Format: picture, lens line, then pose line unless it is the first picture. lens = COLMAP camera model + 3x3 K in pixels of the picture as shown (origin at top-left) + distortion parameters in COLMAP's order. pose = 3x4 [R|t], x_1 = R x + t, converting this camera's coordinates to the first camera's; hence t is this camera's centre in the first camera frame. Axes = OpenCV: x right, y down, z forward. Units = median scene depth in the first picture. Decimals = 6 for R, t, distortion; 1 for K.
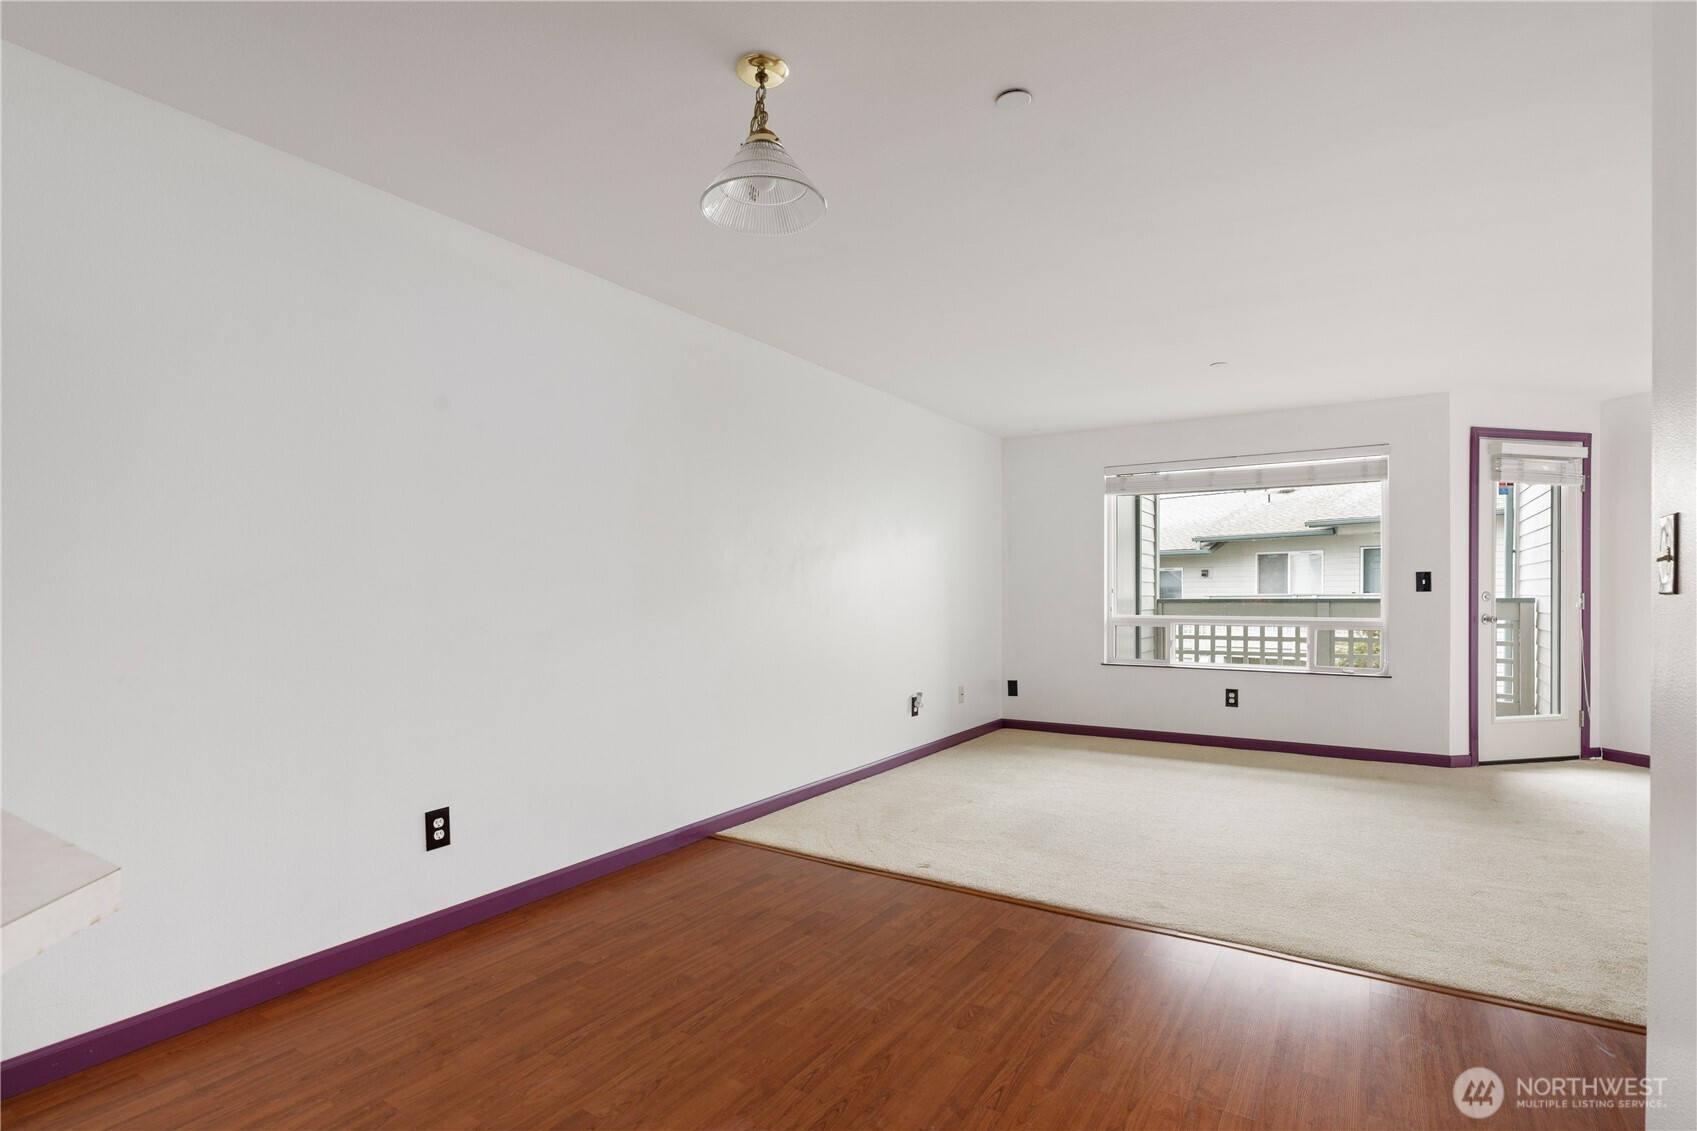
lens RADIAL K [[829.4, 0, 852.8], [0, 829.4, 596.9], [0, 0, 1]] dist [-0.001796, -0.000355]
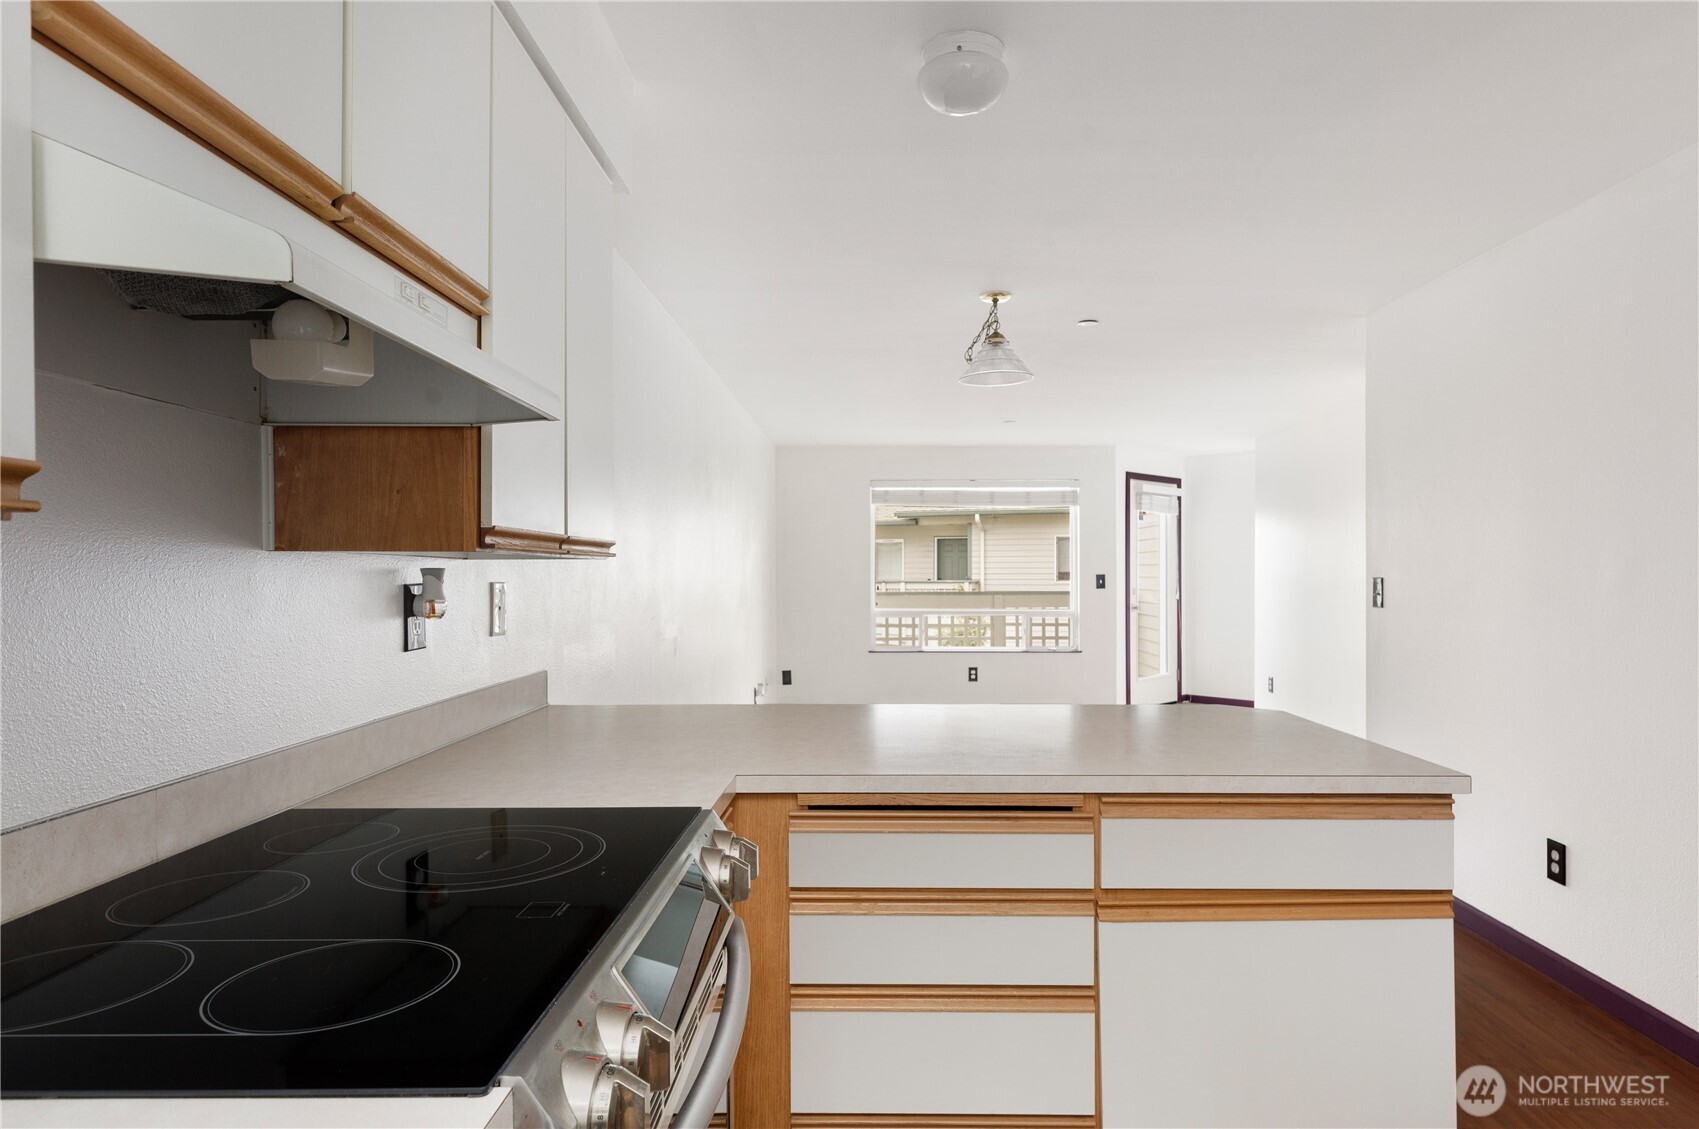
lens RADIAL K [[1006.6, 0, 849.5], [0, 1006.6, 564.5], [0, 0, 1]] dist [0.001224, 0.000074]
pose [[0.858018, 0.003625, 0.513608, -0.502745], [0.003499, 0.999911, -0.012902, -0.025108], [-0.513608, 0.012867, 0.857928, -0.210616]]
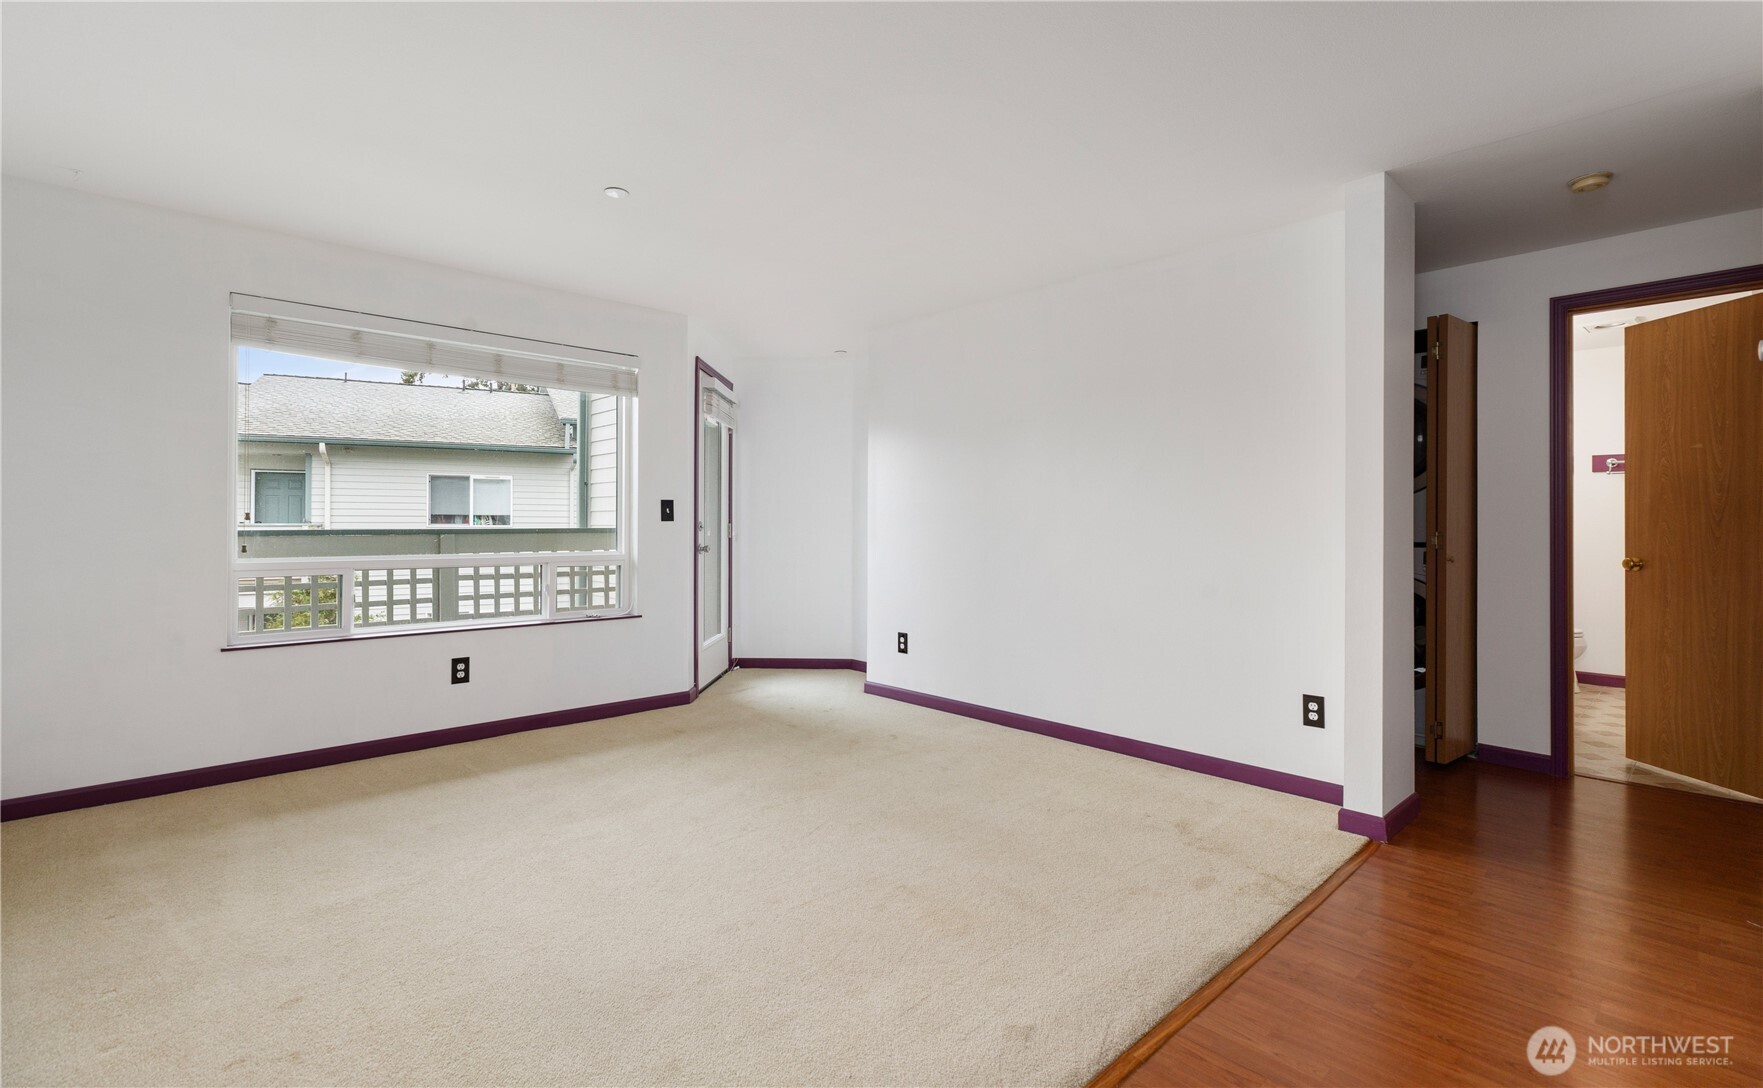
lens RADIAL K [[809.5, 0, 890.4], [0, 809.5, 517.3], [0, 0, 1]] dist [0.004111, -0.000855]
pose [[0.244059, 0.010721, 0.969701, -0.128586], [0.001078, 0.999935, -0.011327, 0.000062], [-0.969760, 0.003810, 0.244031, 0.506095]]
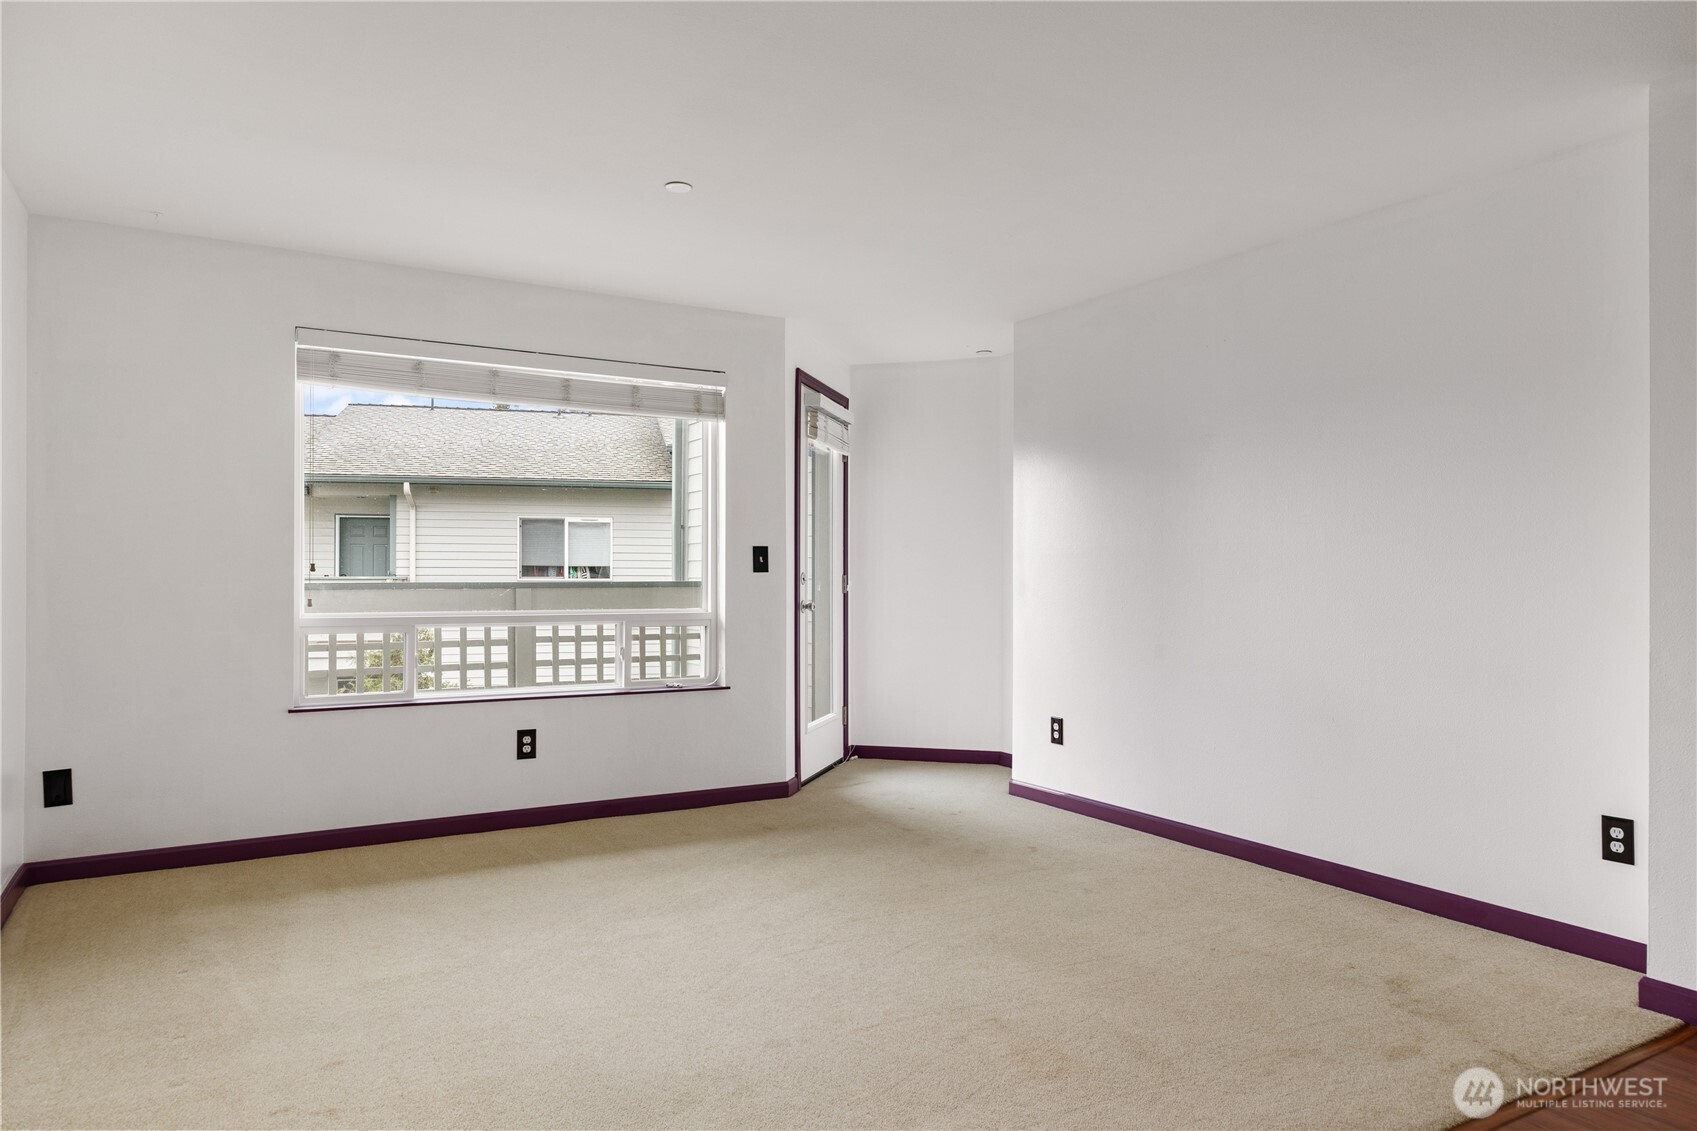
lens RADIAL K [[1095.3, 0, 848.5], [0, 1095.3, 565.5], [0, 0, 1]] dist [0.000981, 0.001040]
pose [[0.462649, 0.011233, 0.886470, -0.159584], [0.002014, 0.999904, -0.013721, 0.001588], [-0.886539, 0.008133, 0.462582, 0.438289]]
